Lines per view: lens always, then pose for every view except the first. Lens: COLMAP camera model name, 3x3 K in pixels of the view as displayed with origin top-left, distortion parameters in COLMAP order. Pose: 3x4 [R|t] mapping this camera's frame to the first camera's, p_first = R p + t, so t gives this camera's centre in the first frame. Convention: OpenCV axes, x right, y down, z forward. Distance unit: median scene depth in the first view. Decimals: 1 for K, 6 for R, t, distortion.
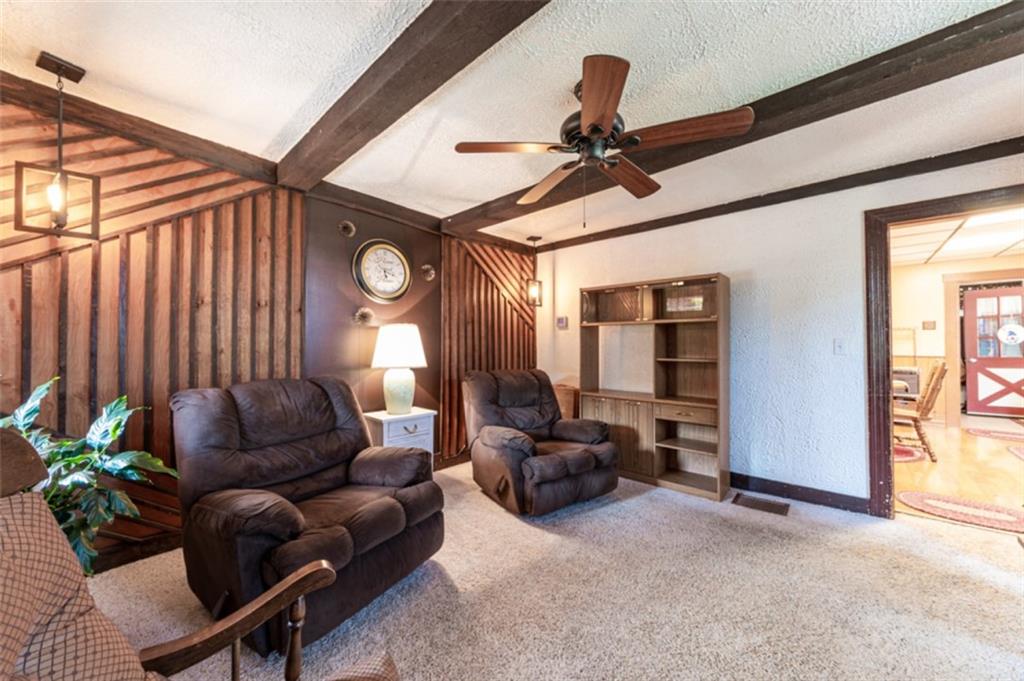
lens RADIAL K [[372.0, 0, 510.7], [0, 372.0, 341.0], [0, 0, 1]] dist [0.001542, -0.000286]
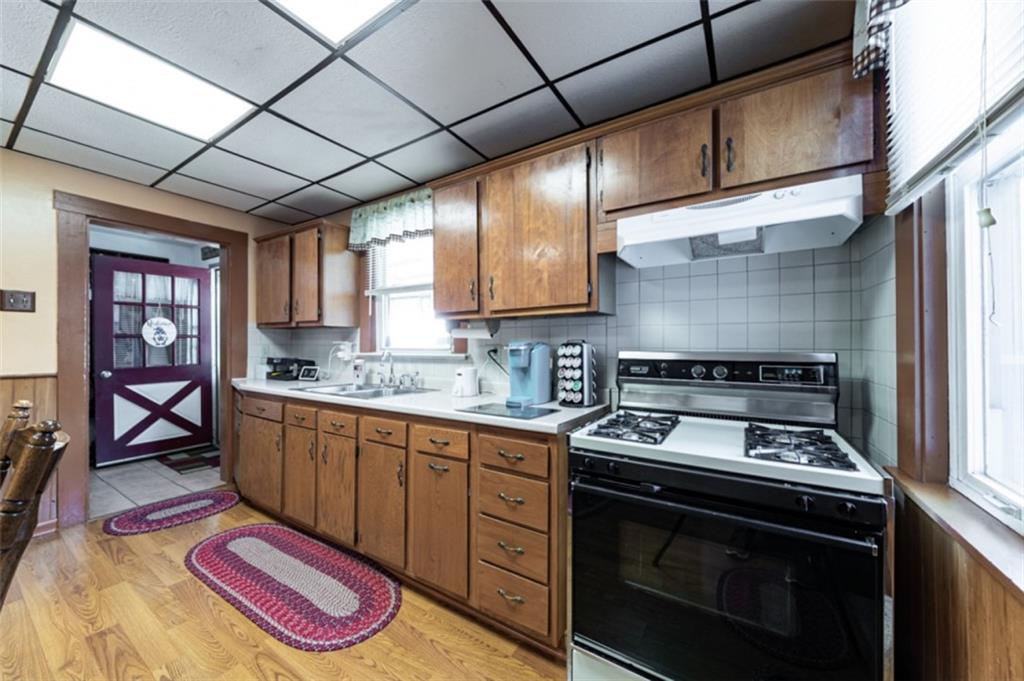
lens RADIAL K [[372.0, 0, 510.0], [0, 372.0, 346.5], [0, 0, 1]] dist [0.001542, -0.000286]
pose [[-0.169156, 0.001088, 0.985589, 0.561402], [-0.007239, 0.999971, -0.002346, 0.004368], [-0.985563, -0.007532, -0.169143, 0.479046]]
